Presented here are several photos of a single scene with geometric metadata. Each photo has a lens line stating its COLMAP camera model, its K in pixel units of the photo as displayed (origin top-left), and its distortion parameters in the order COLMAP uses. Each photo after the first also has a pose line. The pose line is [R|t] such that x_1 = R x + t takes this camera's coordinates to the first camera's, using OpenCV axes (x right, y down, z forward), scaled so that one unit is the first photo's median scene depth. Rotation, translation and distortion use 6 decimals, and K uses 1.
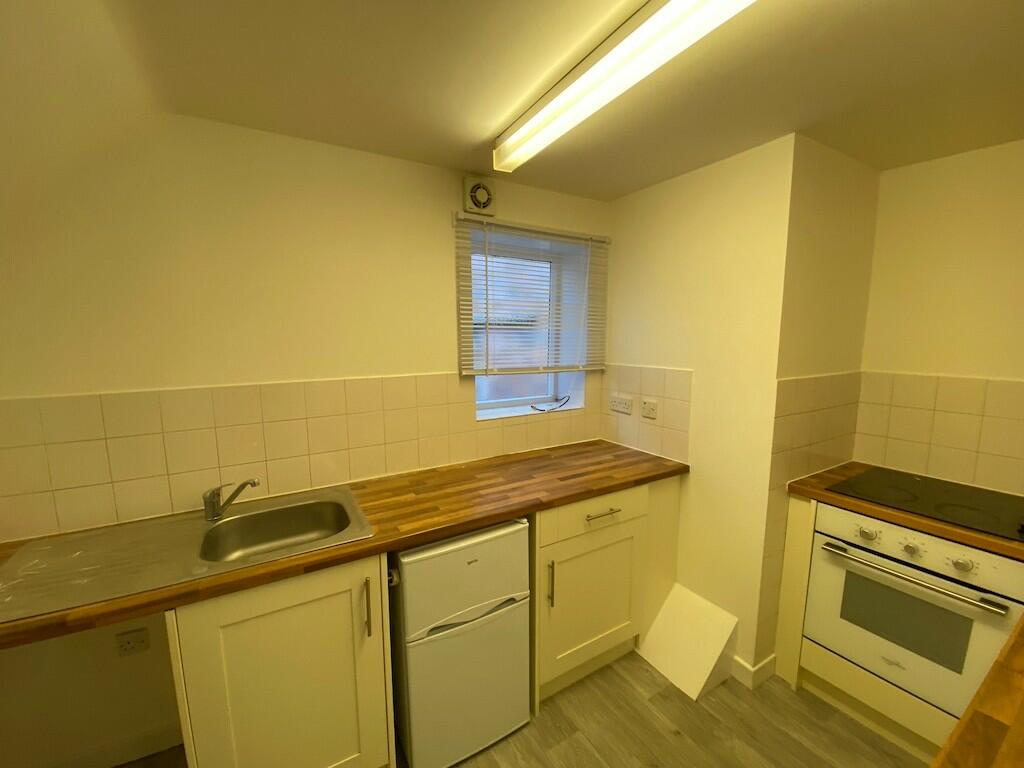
lens RADIAL K [[416.0, 0, 513.5], [0, 416.0, 386.4], [0, 0, 1]] dist [-0.022763, -0.000715]
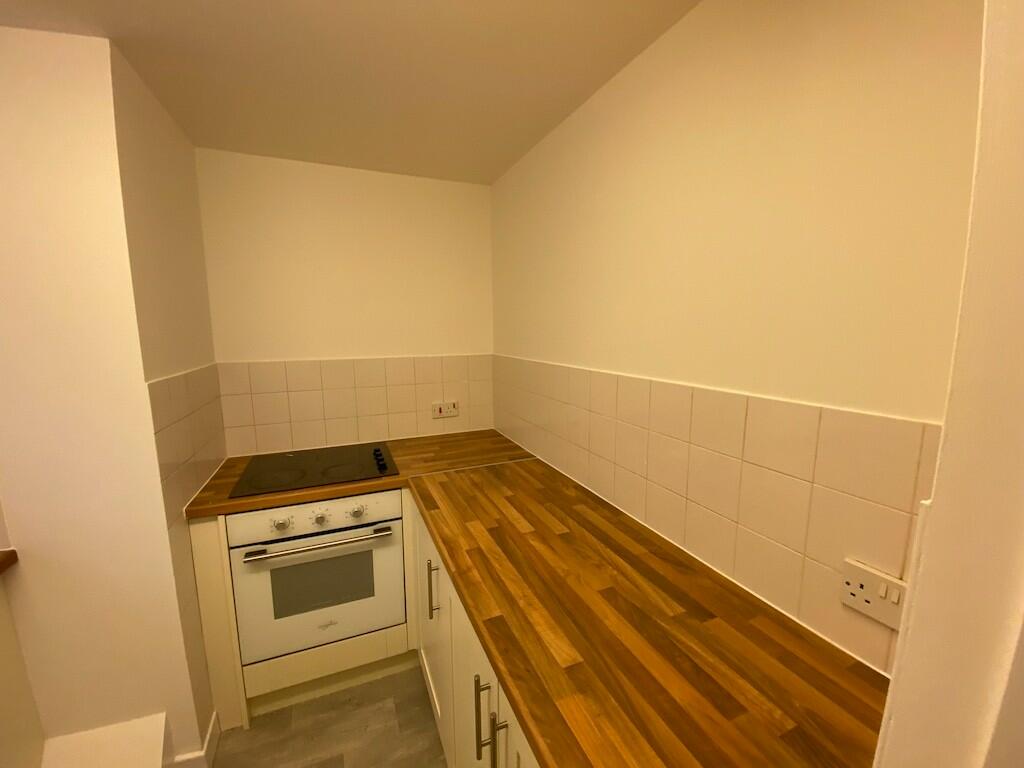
lens RADIAL K [[416.0, 0, 512.9], [0, 416.0, 385.9], [0, 0, 1]] dist [-0.022763, -0.000715]
pose [[0.132587, -0.136484, 0.981729, 0.008867], [0.128515, 0.984480, 0.119510, -0.013725], [-0.982804, 0.110321, 0.148070, 0.248324]]
